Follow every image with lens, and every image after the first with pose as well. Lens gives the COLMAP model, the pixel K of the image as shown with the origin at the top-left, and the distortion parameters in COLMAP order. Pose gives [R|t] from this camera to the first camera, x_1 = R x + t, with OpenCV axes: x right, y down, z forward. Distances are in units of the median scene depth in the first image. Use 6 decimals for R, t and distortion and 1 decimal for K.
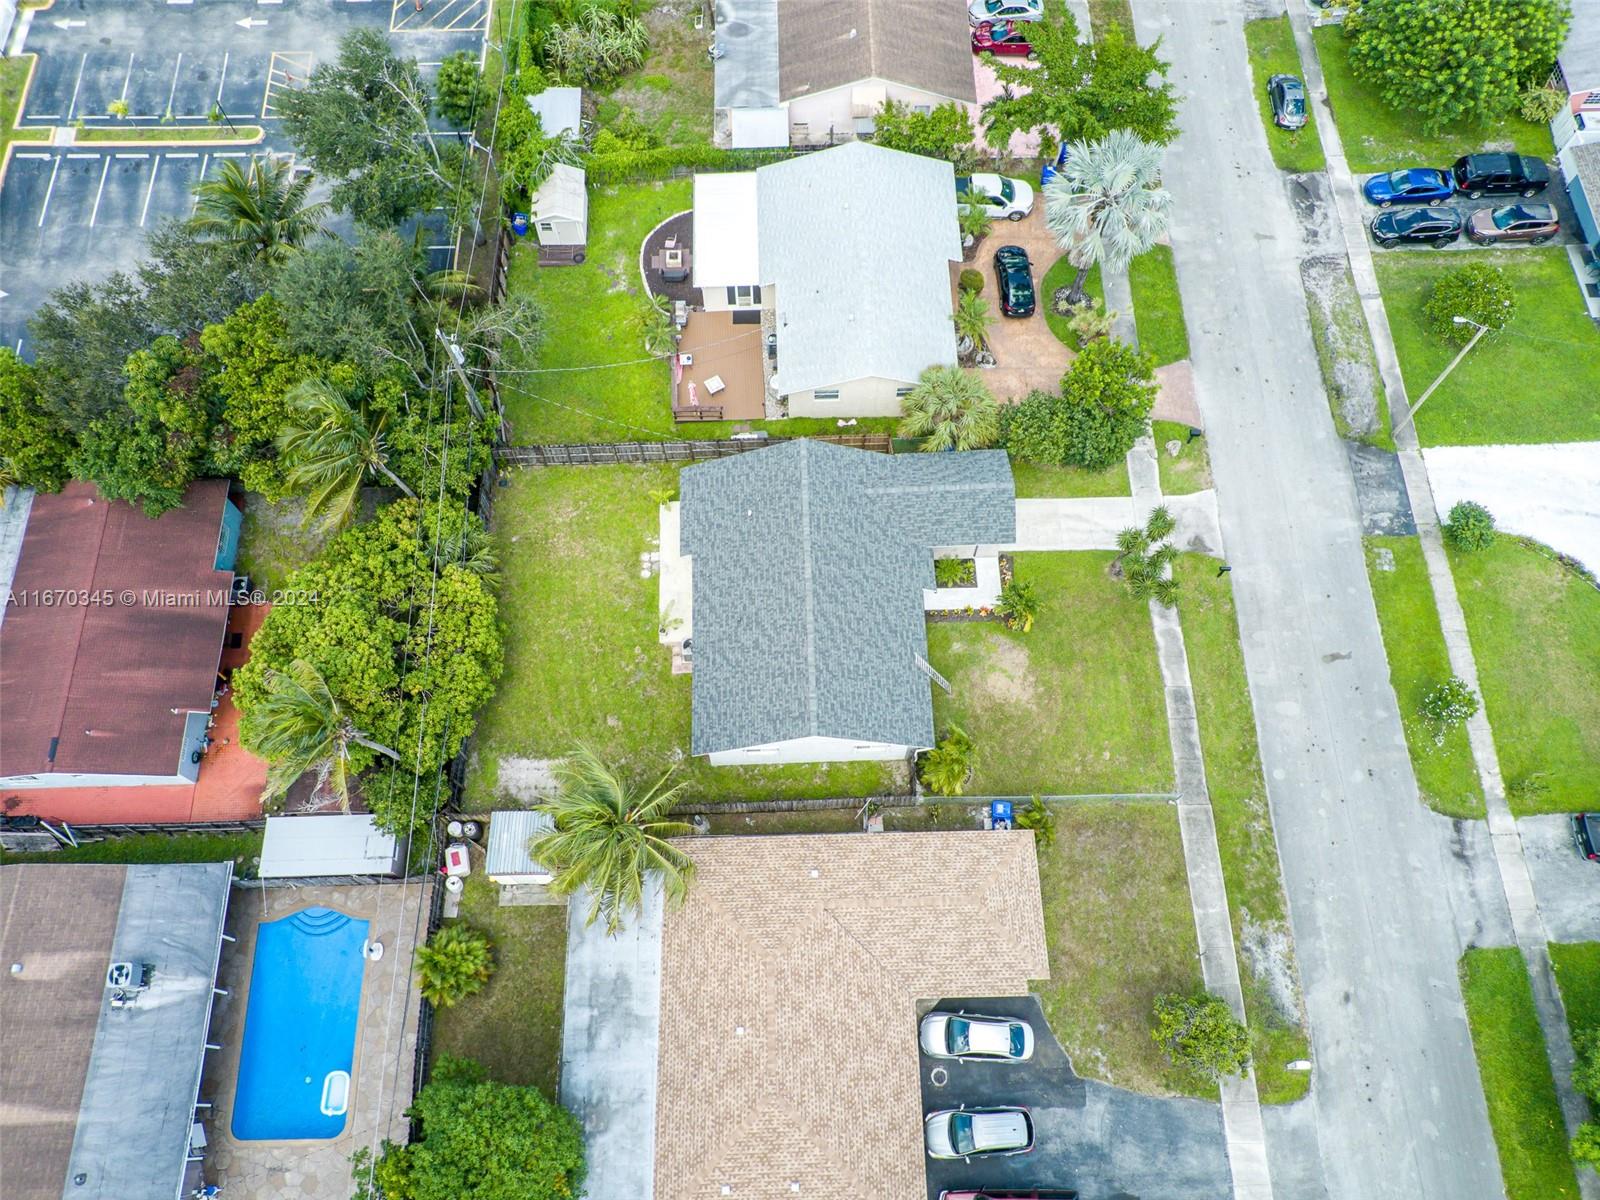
lens RADIAL K [[1192.9, 0, 801.1], [0, 1192.9, 604.6], [0, 0, 1]] dist [0.119268, -0.202217]
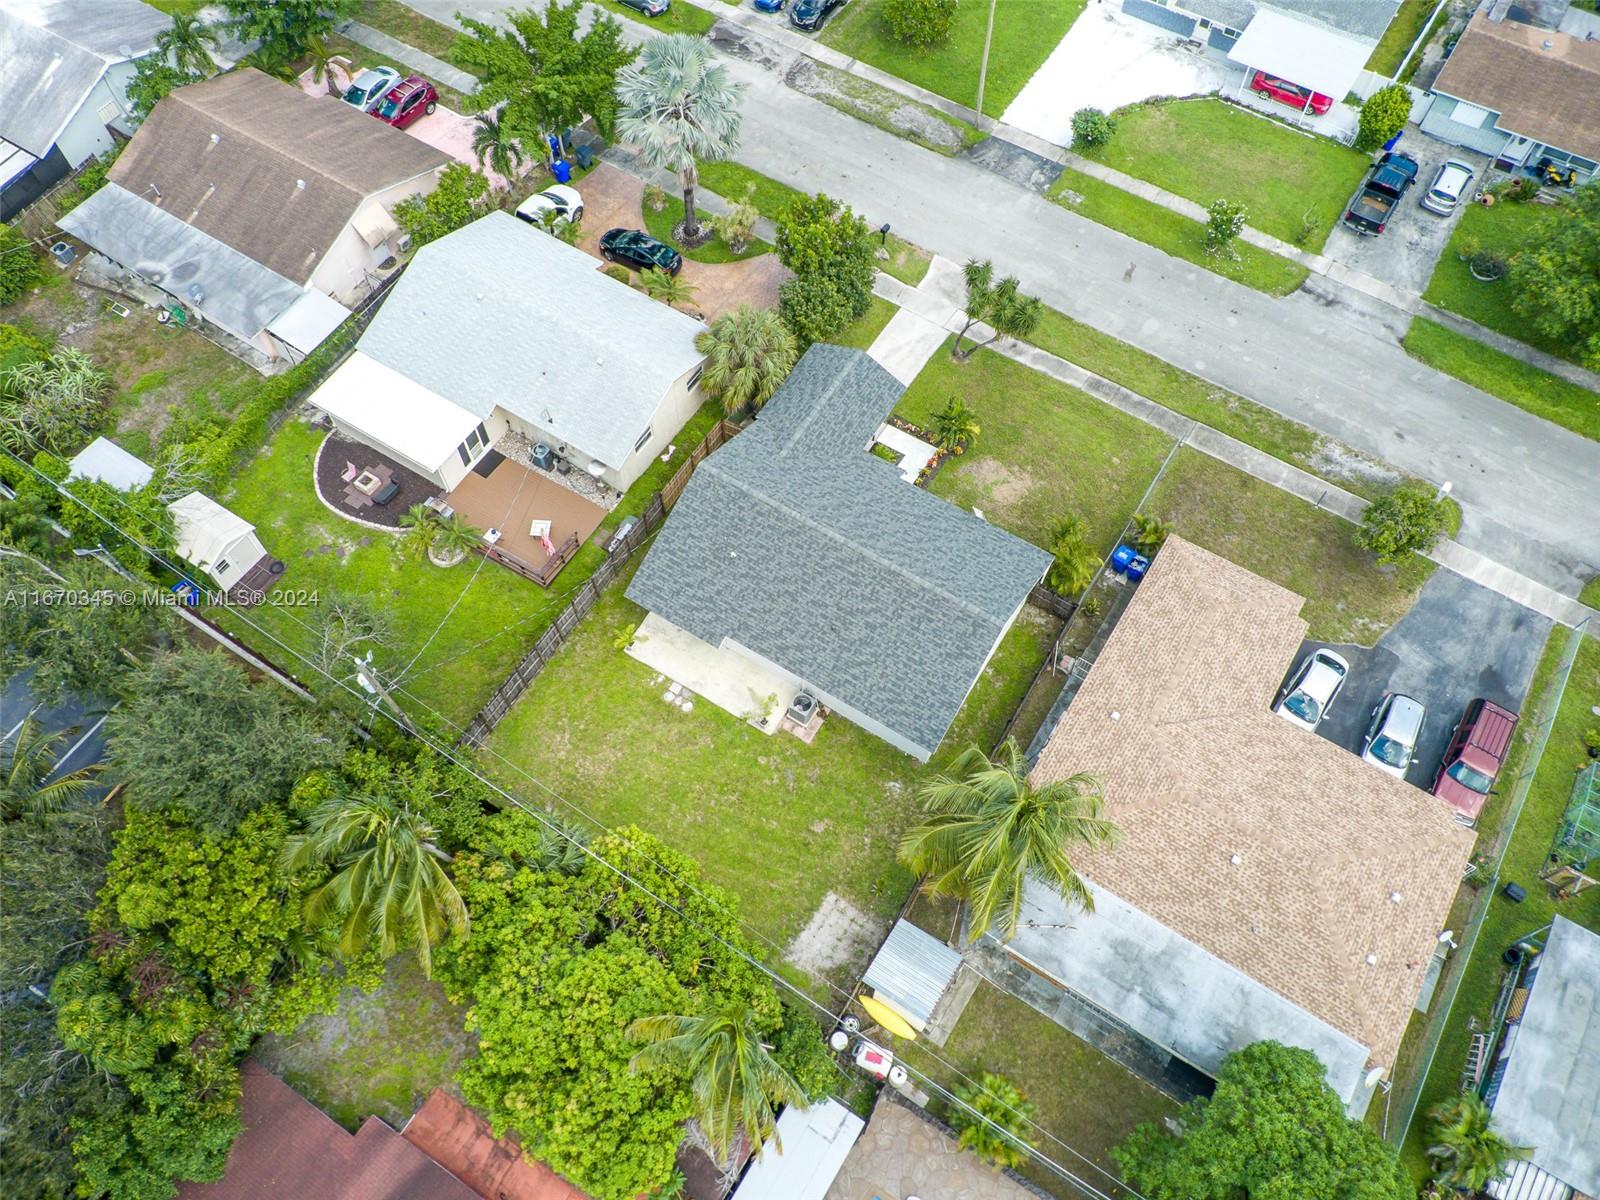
lens RADIAL K [[1192.9, 0, 801.1], [0, 1192.9, 604.6], [0, 0, 1]] dist [0.119268, -0.202217]
pose [[0.561077, -0.725045, 0.399377, -0.389023], [0.758726, 0.643363, 0.102069, -0.102856], [-0.330949, 0.245749, 0.911087, 0.174131]]
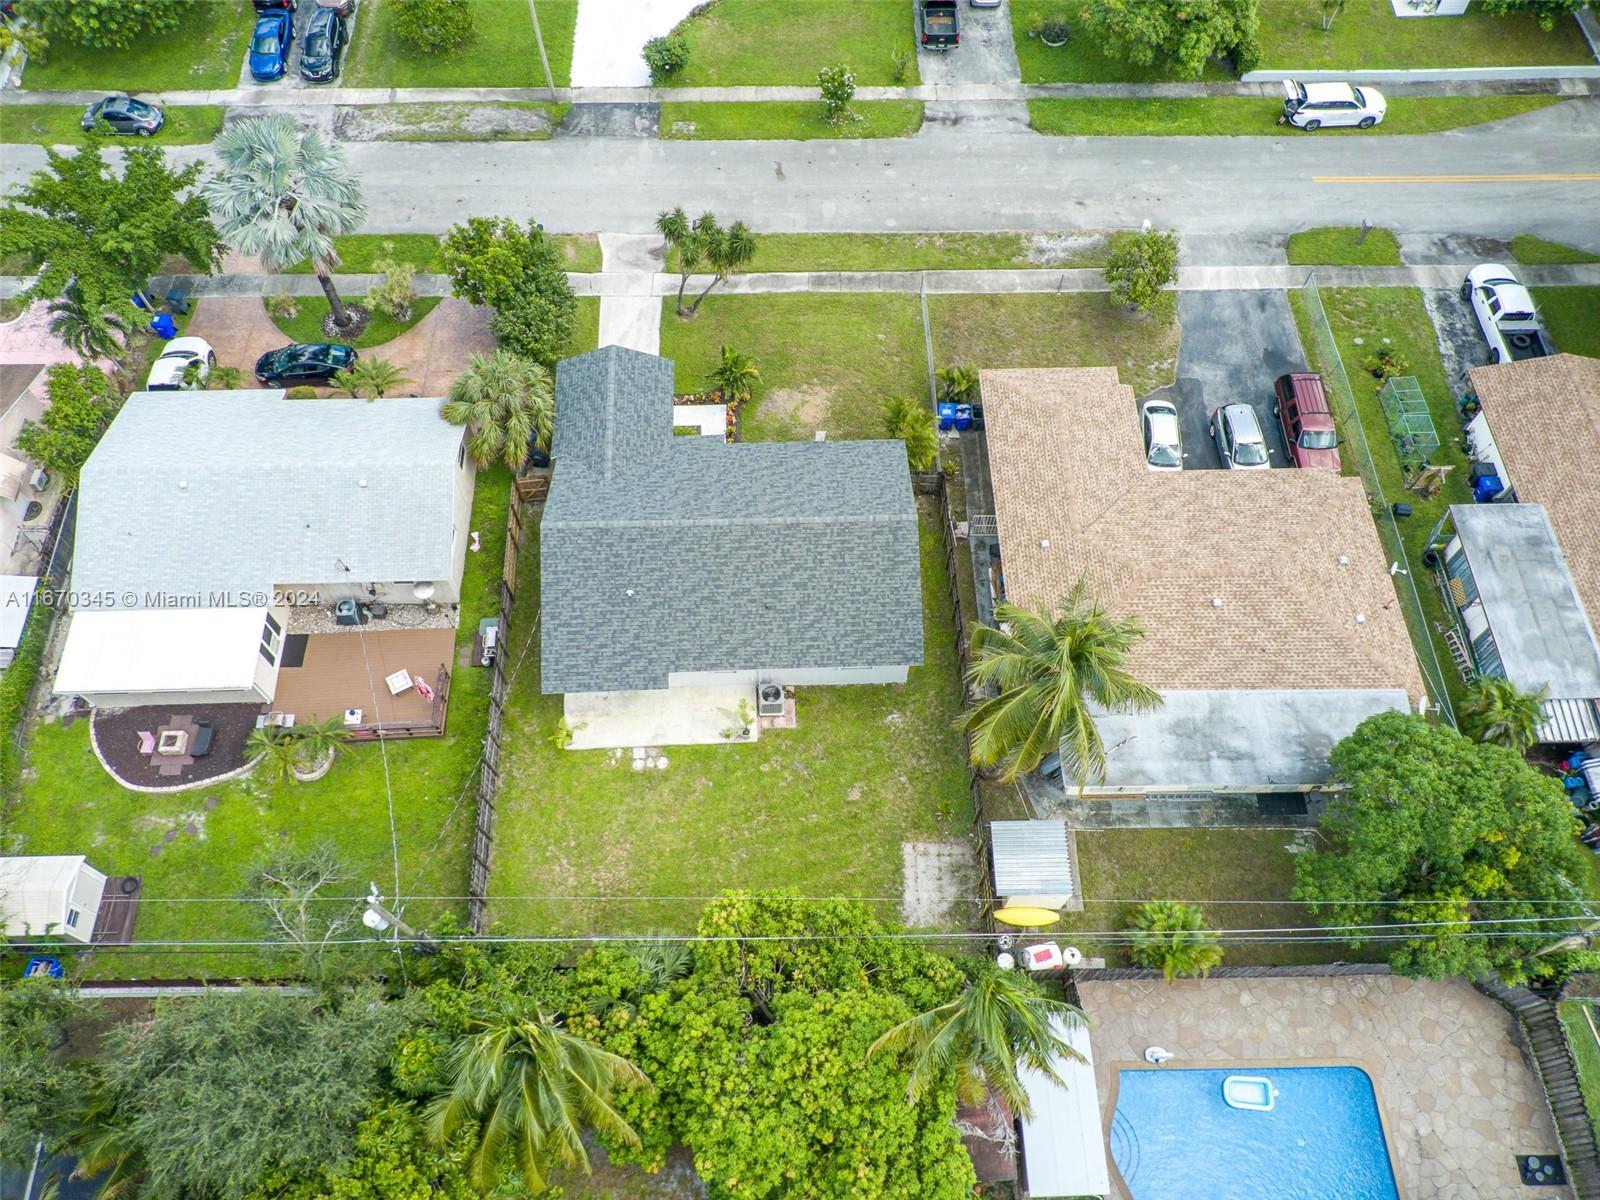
lens RADIAL K [[1192.9, 0, 801.1], [0, 1192.9, 604.6], [0, 0, 1]] dist [0.119268, -0.202217]
pose [[0.003308, -0.878928, 0.476943, -0.432665], [0.916103, 0.193886, 0.350946, -0.250603], [-0.400929, 0.435768, 0.805830, 0.284645]]
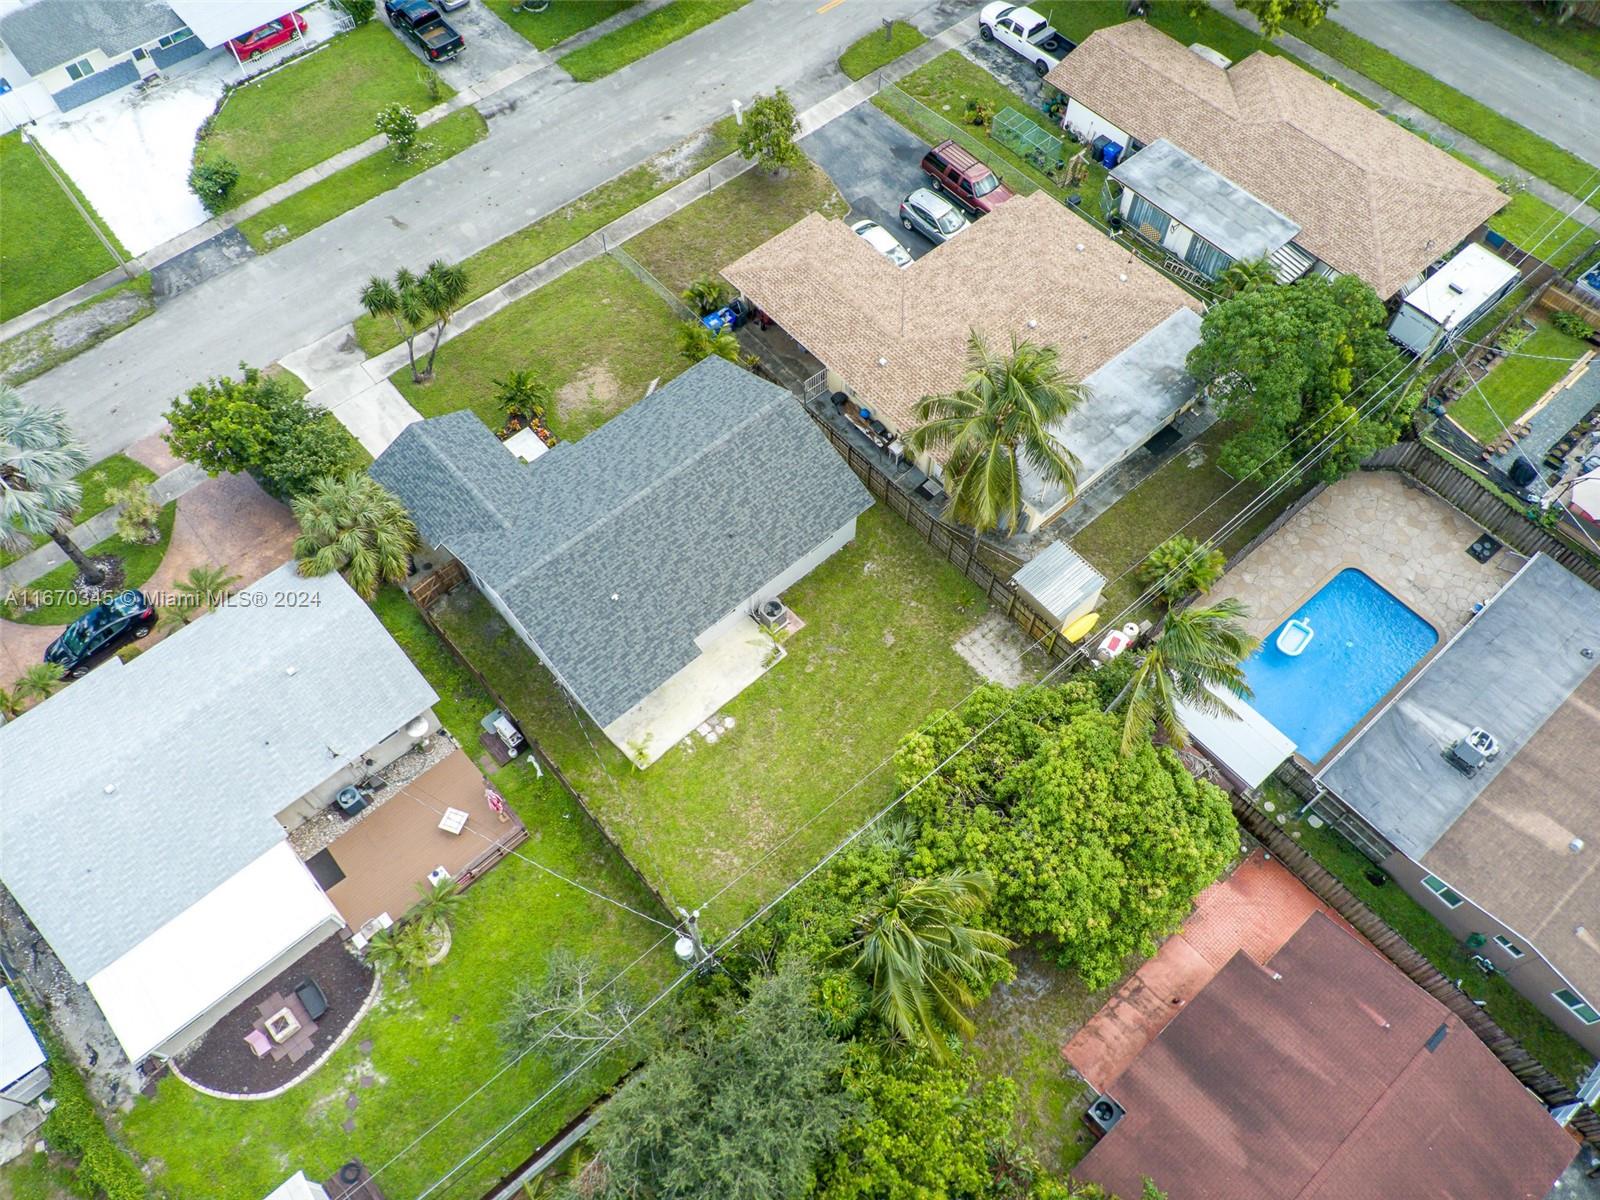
lens RADIAL K [[1192.9, 0, 801.1], [0, 1192.9, 604.6], [0, 0, 1]] dist [0.119268, -0.202217]
pose [[-0.635777, -0.670259, 0.382806, -0.433127], [0.708593, -0.310159, 0.633796, -0.498374], [-0.306076, 0.674207, 0.672133, 0.399956]]
